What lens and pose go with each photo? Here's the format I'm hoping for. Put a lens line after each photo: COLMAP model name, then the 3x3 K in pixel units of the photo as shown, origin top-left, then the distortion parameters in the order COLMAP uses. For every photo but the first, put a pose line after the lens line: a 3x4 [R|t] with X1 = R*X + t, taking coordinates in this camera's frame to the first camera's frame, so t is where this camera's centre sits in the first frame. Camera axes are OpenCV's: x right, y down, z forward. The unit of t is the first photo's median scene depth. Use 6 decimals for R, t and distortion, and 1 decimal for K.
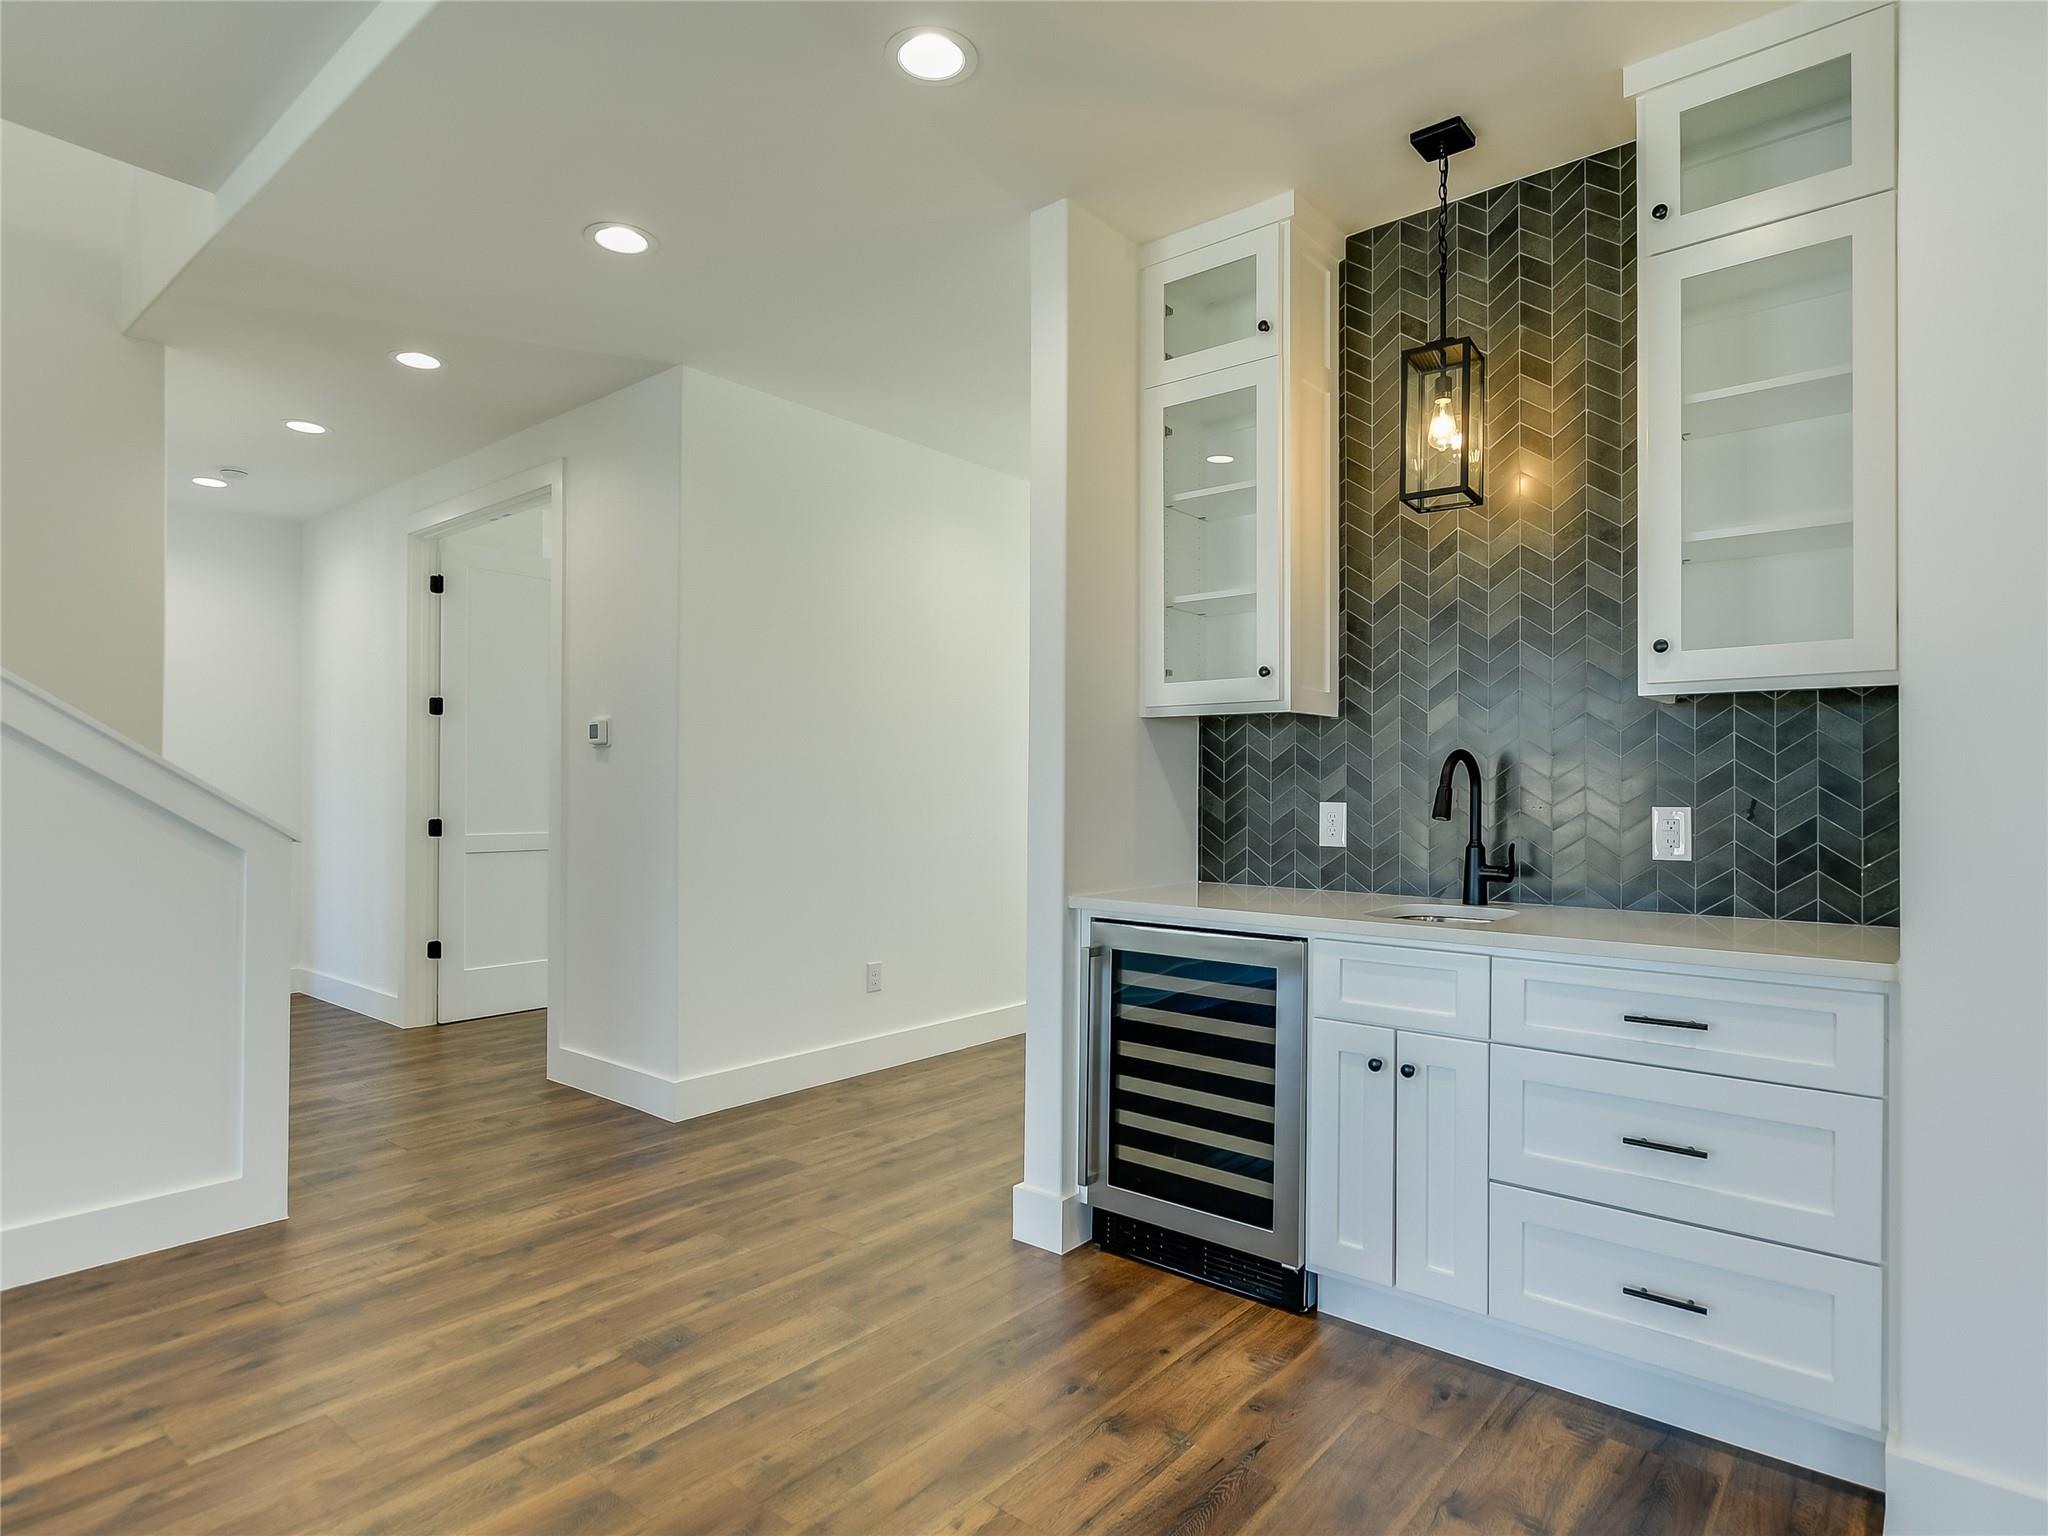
lens RADIAL K [[1111.0, 0, 1025.0], [0, 1111.0, 790.7], [0, 0, 1]] dist [-0.003439, -0.000447]
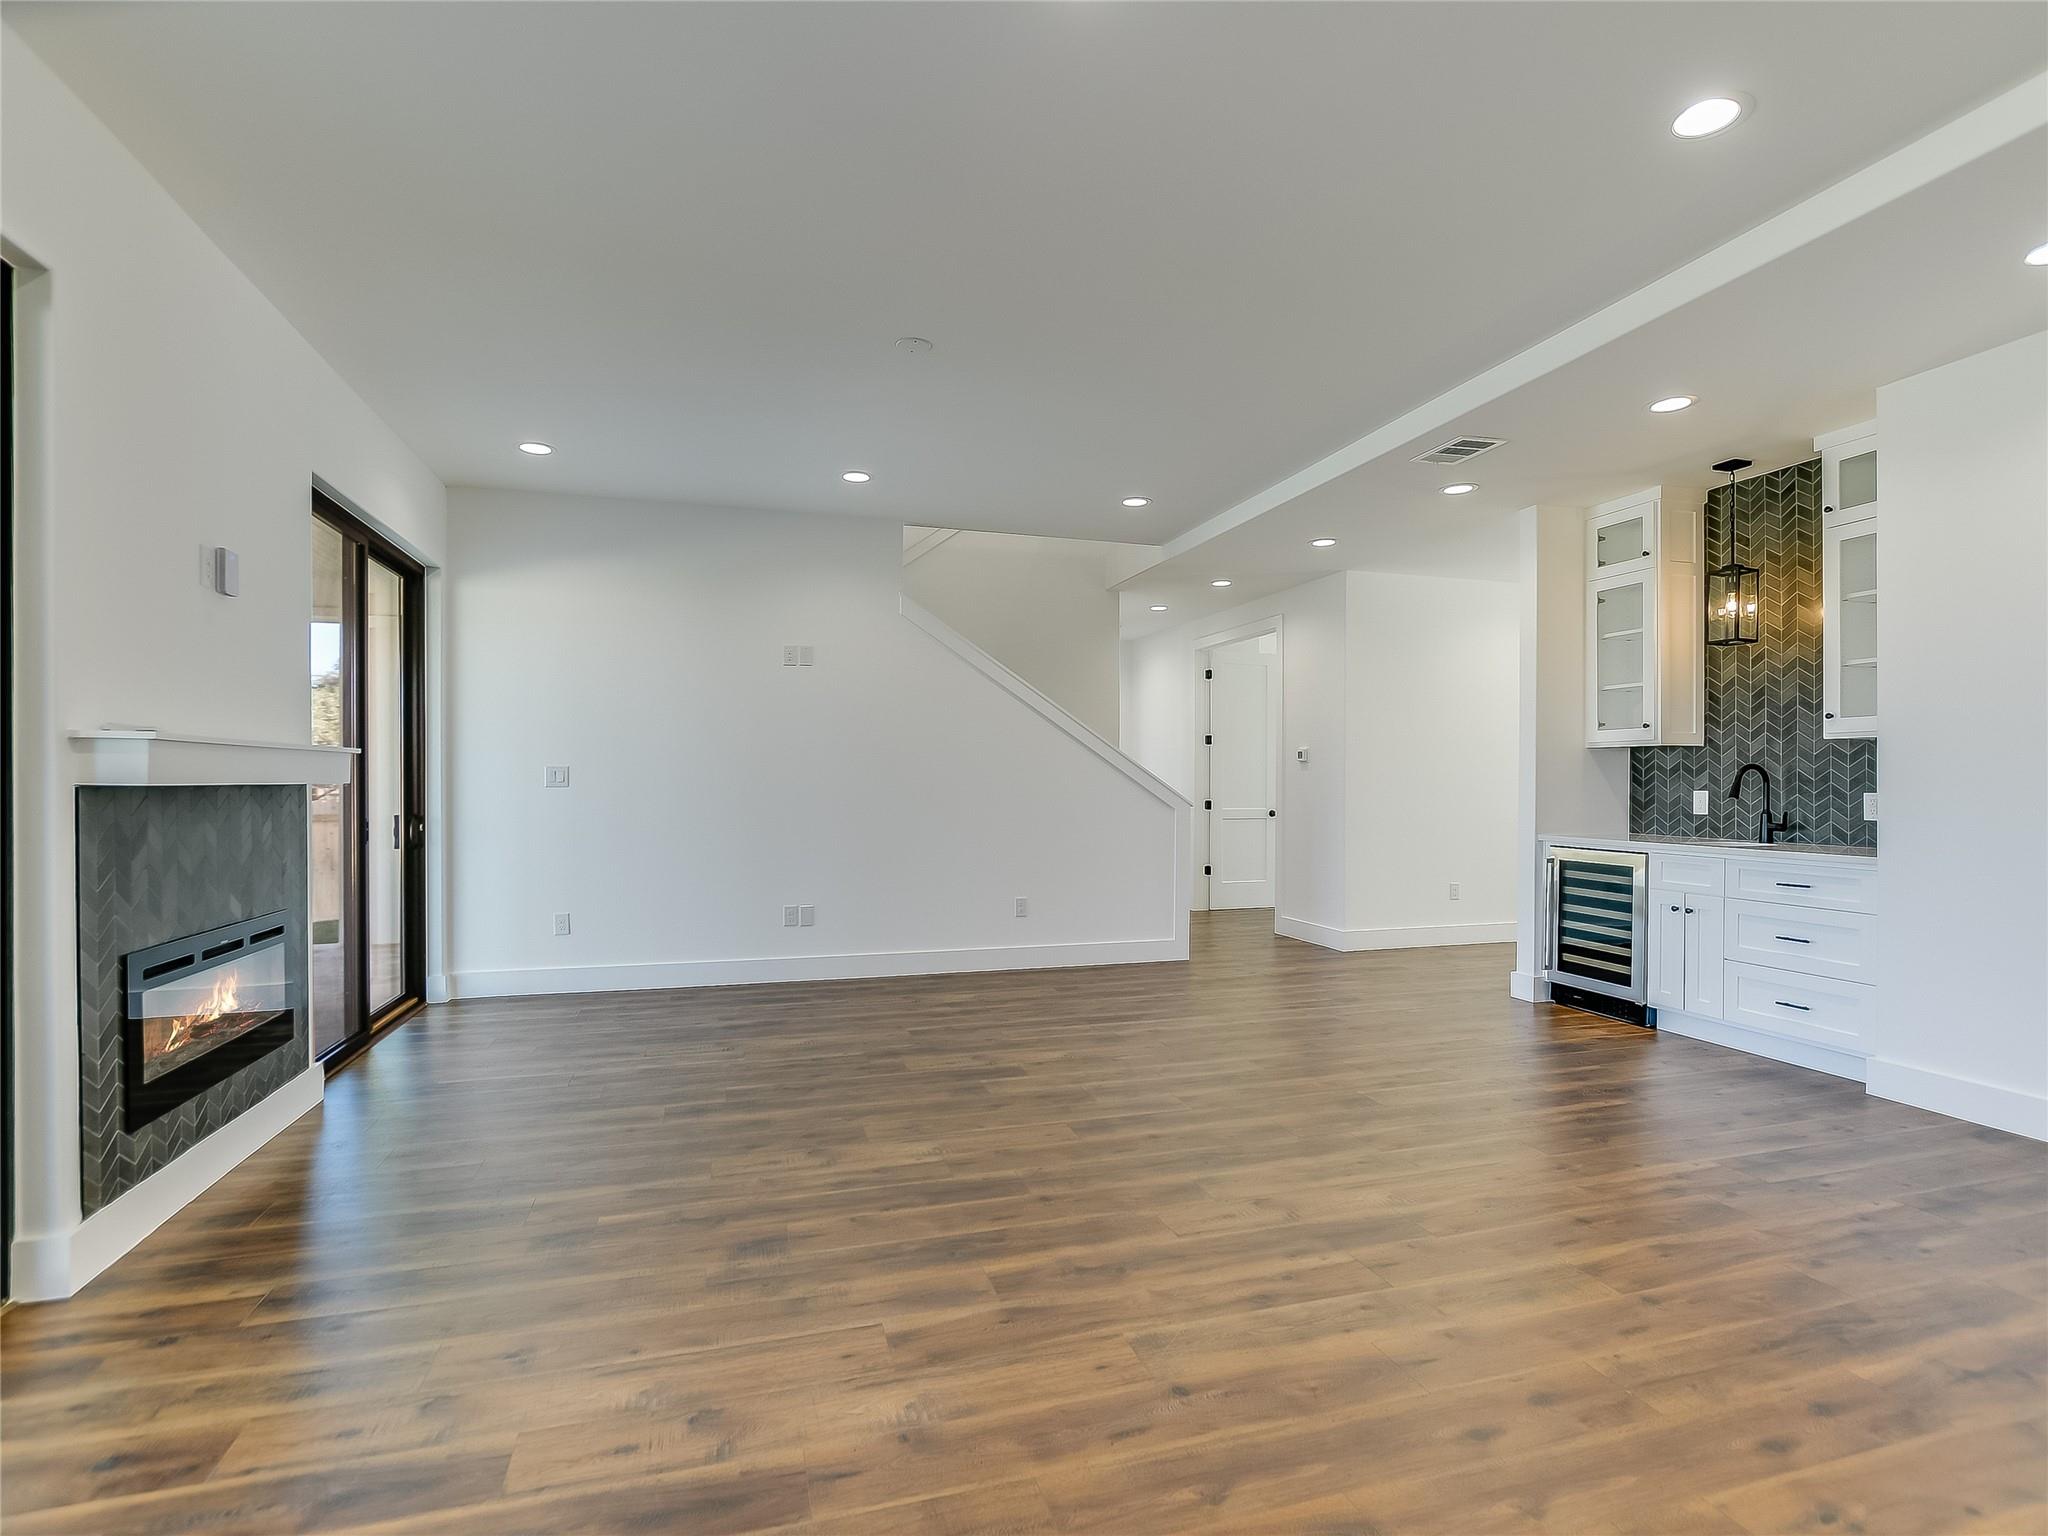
lens RADIAL K [[1001.3, 0, 1025.3], [0, 1001.3, 787.6], [0, 0, 1]] dist [-0.009136, -0.000285]
pose [[0.836150, 0.000053, -0.548501, 0.259717], [0.002185, 0.999992, 0.003426, -0.003441], [0.548497, -0.004063, 0.836143, -1.098495]]
